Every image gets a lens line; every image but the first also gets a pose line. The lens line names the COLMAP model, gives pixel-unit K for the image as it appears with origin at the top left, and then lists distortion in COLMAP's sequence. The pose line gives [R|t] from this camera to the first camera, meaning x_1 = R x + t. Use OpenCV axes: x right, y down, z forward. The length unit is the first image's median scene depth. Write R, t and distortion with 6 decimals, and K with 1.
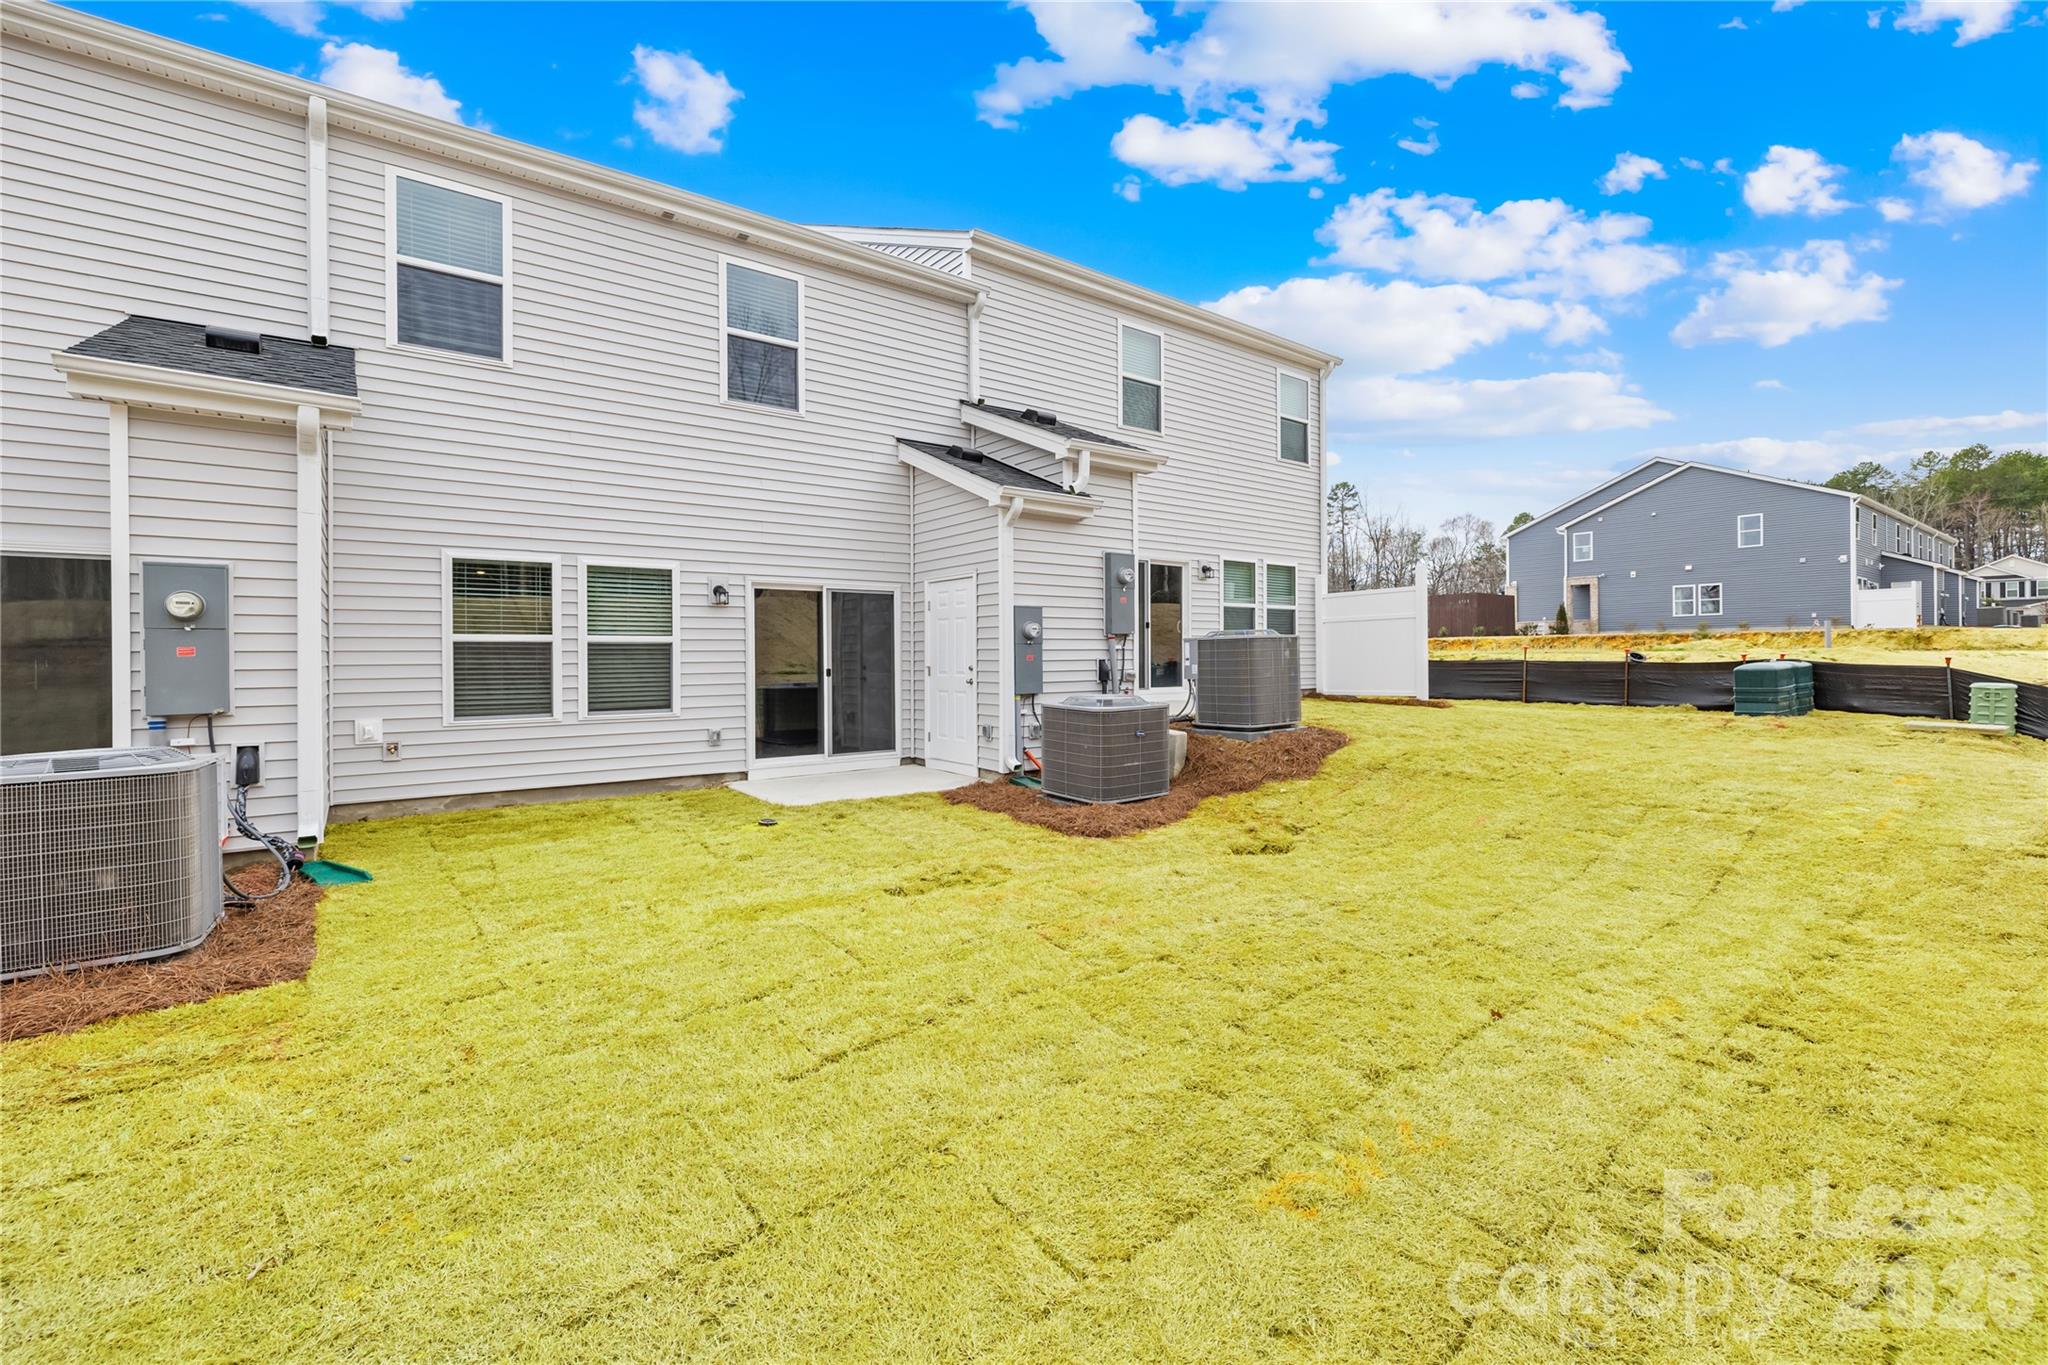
lens RADIAL K [[874.0, 0, 1030.1], [0, 874.0, 646.2], [0, 0, 1]] dist [-0.001970, -0.000171]
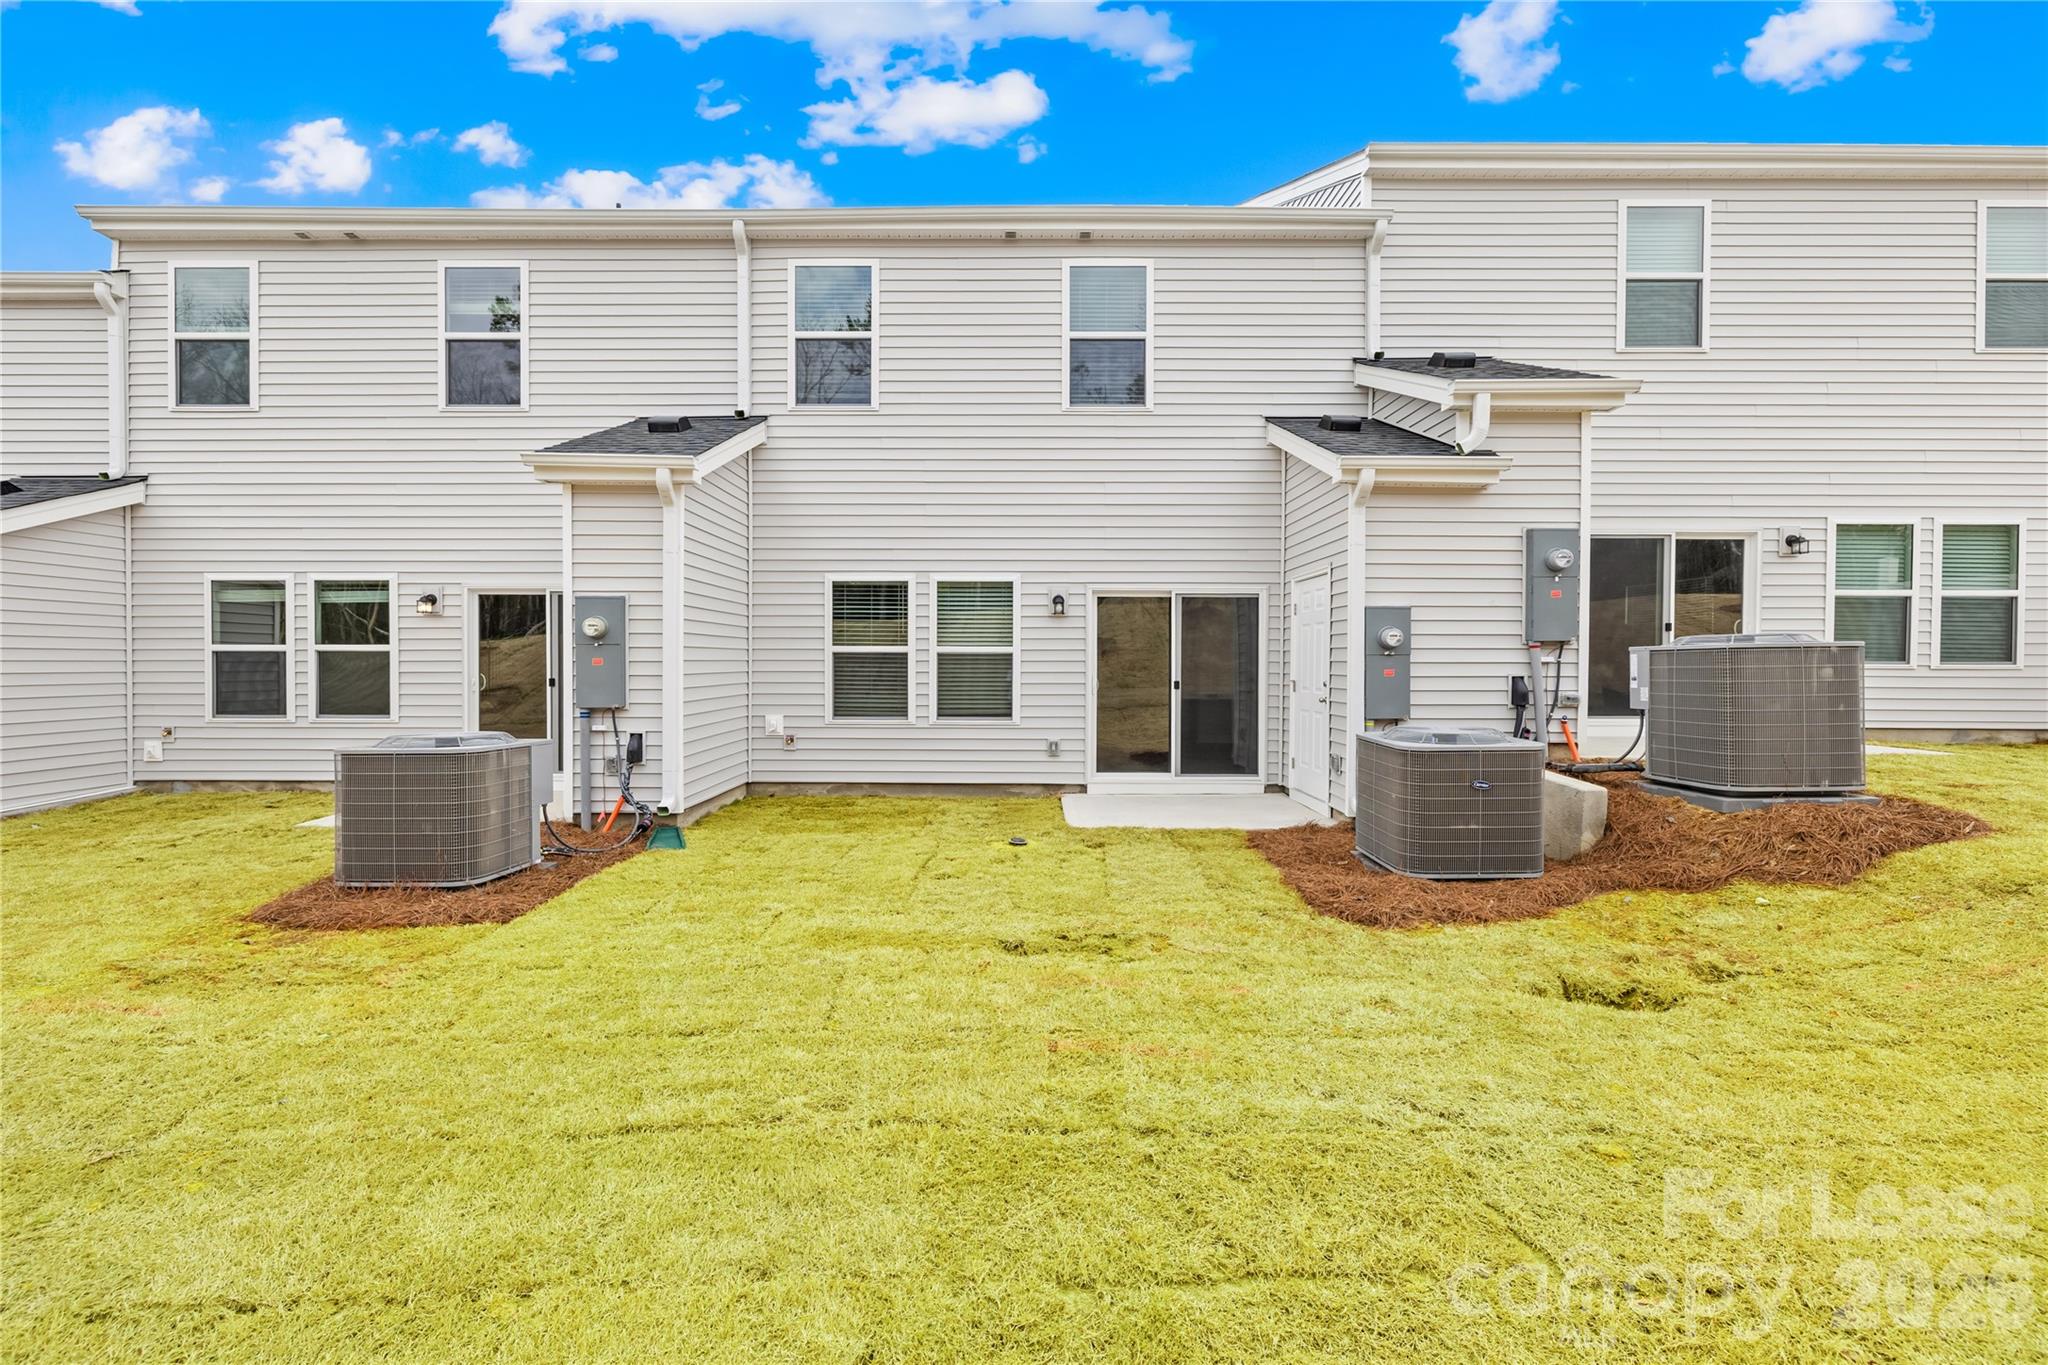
lens RADIAL K [[873.8, 0, 1003.0], [0, 873.8, 665.0], [0, 0, 1]] dist [-0.001096, 0.000116]
pose [[0.793904, 0.010009, -0.607961, 0.203003], [-0.000915, 0.999883, 0.015267, -0.005441], [0.608043, -0.011565, 0.793820, 0.174781]]
